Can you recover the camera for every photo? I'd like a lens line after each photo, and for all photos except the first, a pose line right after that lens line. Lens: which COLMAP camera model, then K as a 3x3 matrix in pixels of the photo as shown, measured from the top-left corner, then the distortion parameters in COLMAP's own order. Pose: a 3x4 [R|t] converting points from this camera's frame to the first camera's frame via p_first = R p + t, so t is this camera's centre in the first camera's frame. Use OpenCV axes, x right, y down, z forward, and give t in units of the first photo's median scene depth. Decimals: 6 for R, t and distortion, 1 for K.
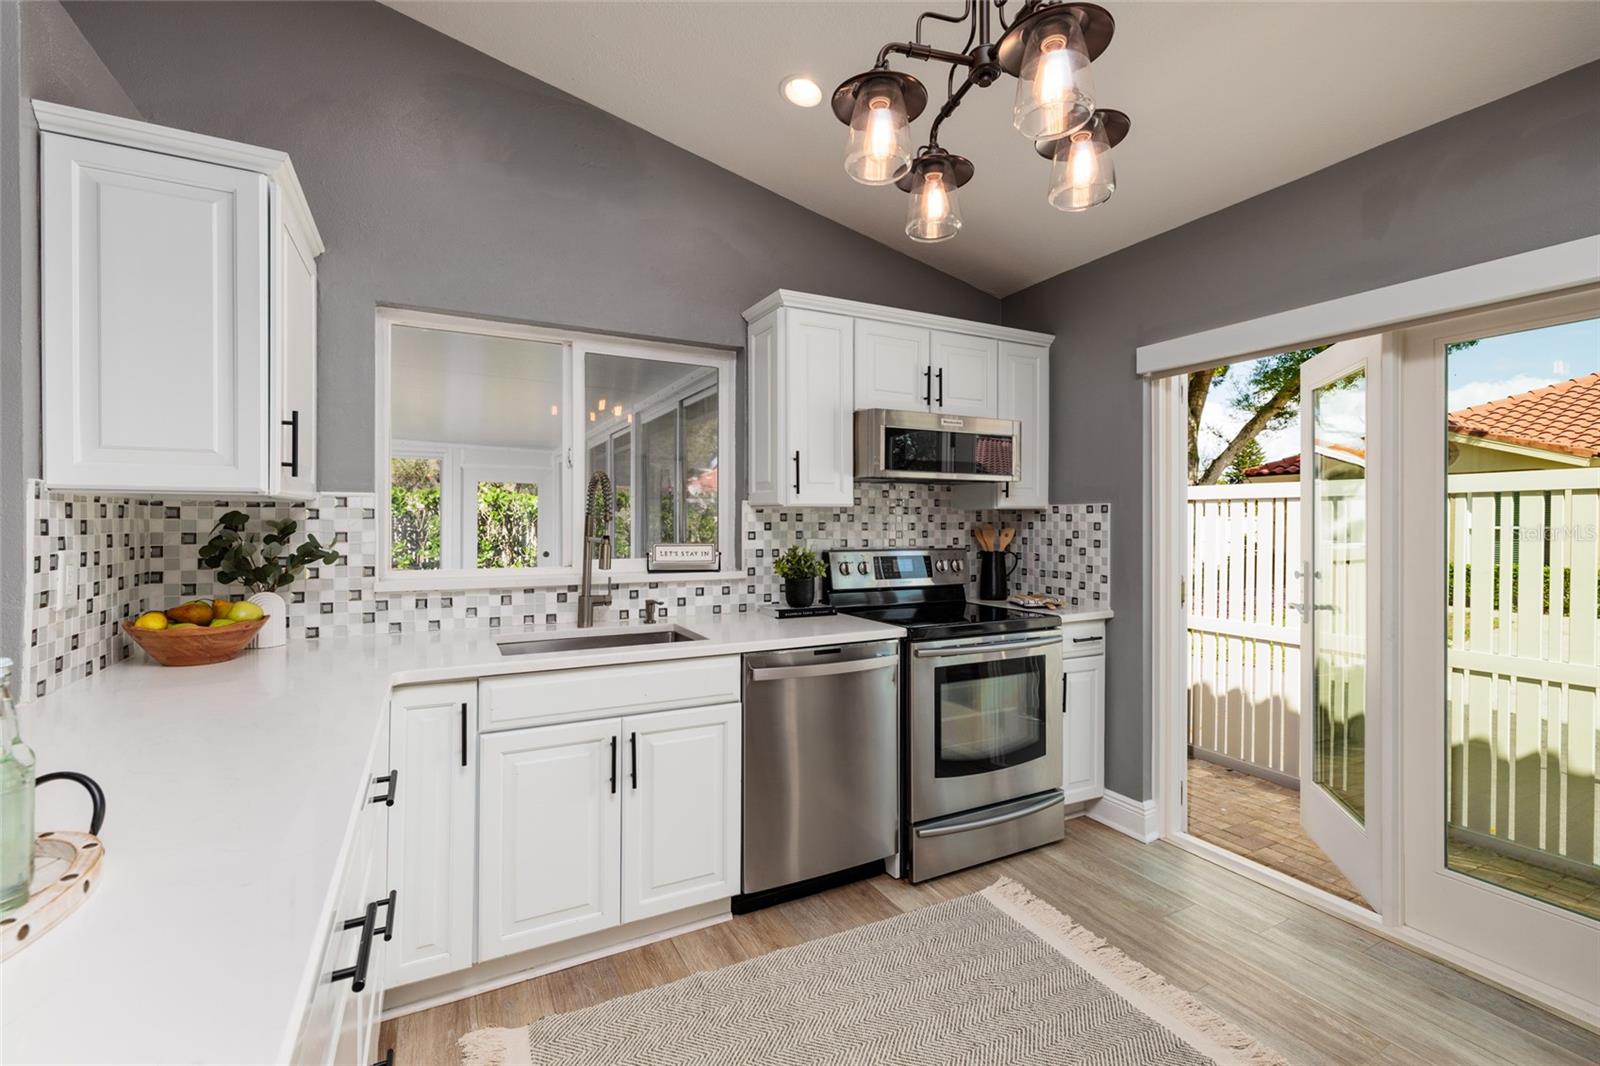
lens RADIAL K [[691.9, 0, 798.5], [0, 691.9, 524.4], [0, 0, 1]] dist [0.004703, 0.000454]
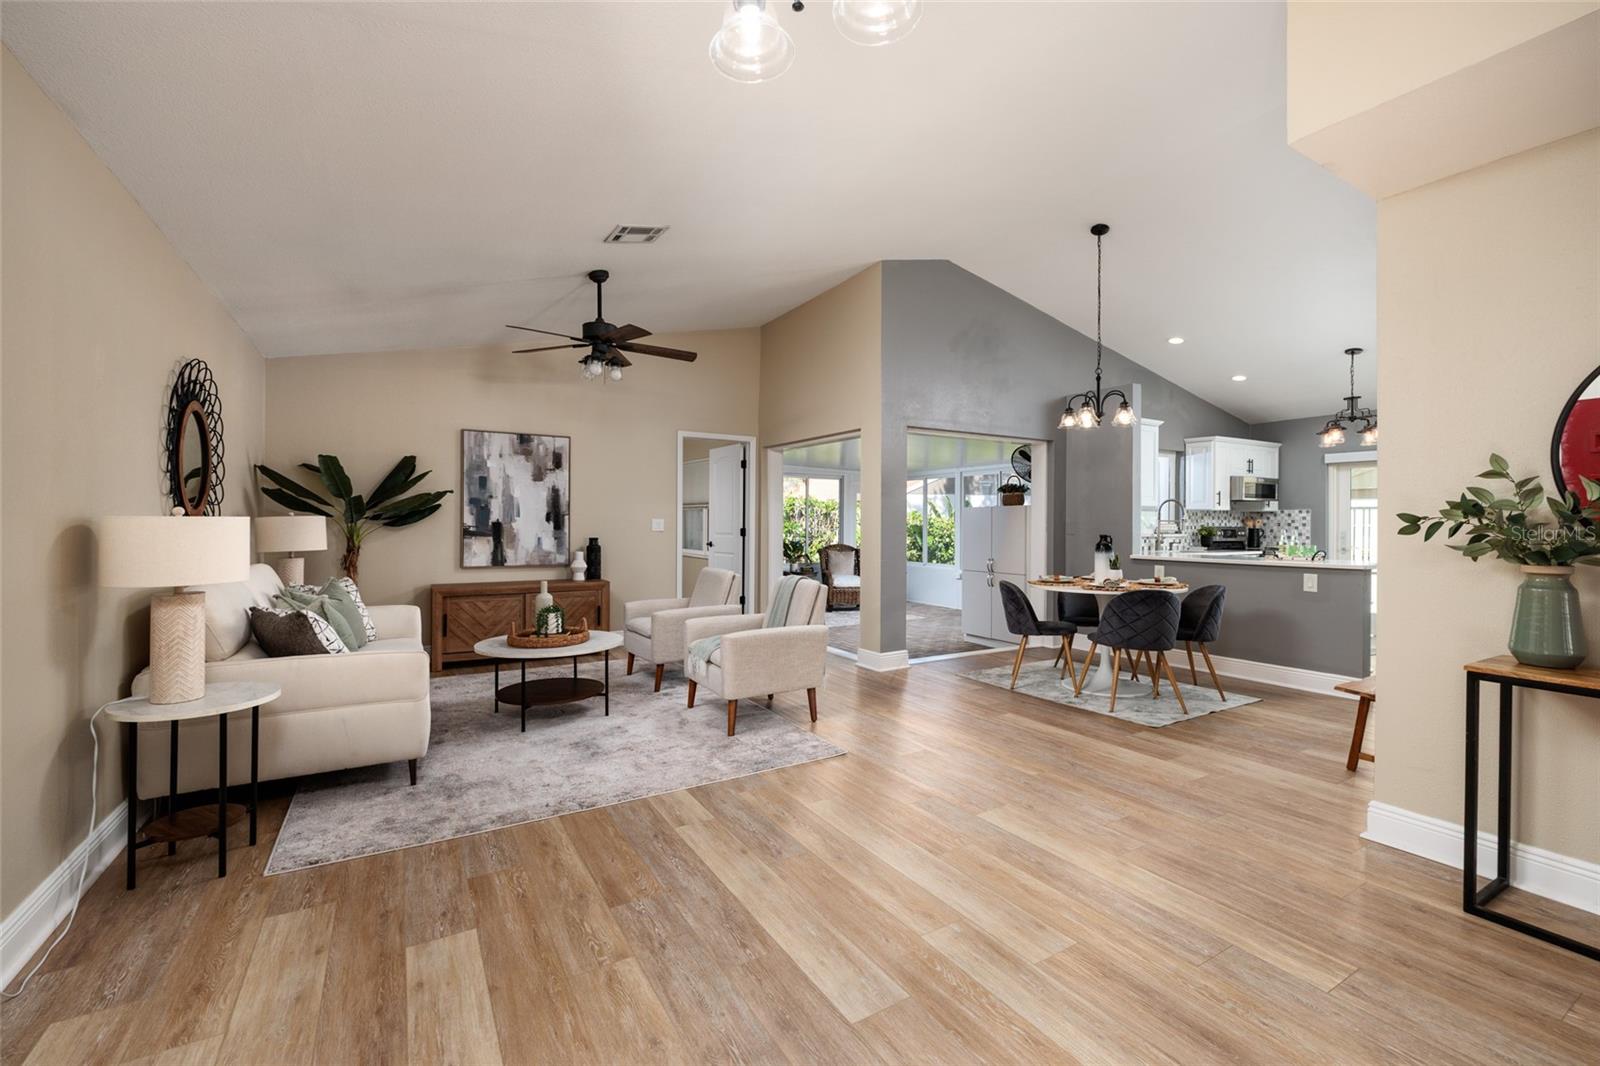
lens RADIAL K [[691.9, 0, 798.5], [0, 691.9, 524.4], [0, 0, 1]] dist [0.004703, 0.000454]
pose [[0.998340, 0.002374, 0.057547, -2.071629], [-0.002196, 0.999993, -0.003153, 0.049352], [-0.057554, 0.003021, 0.998338, -1.928800]]
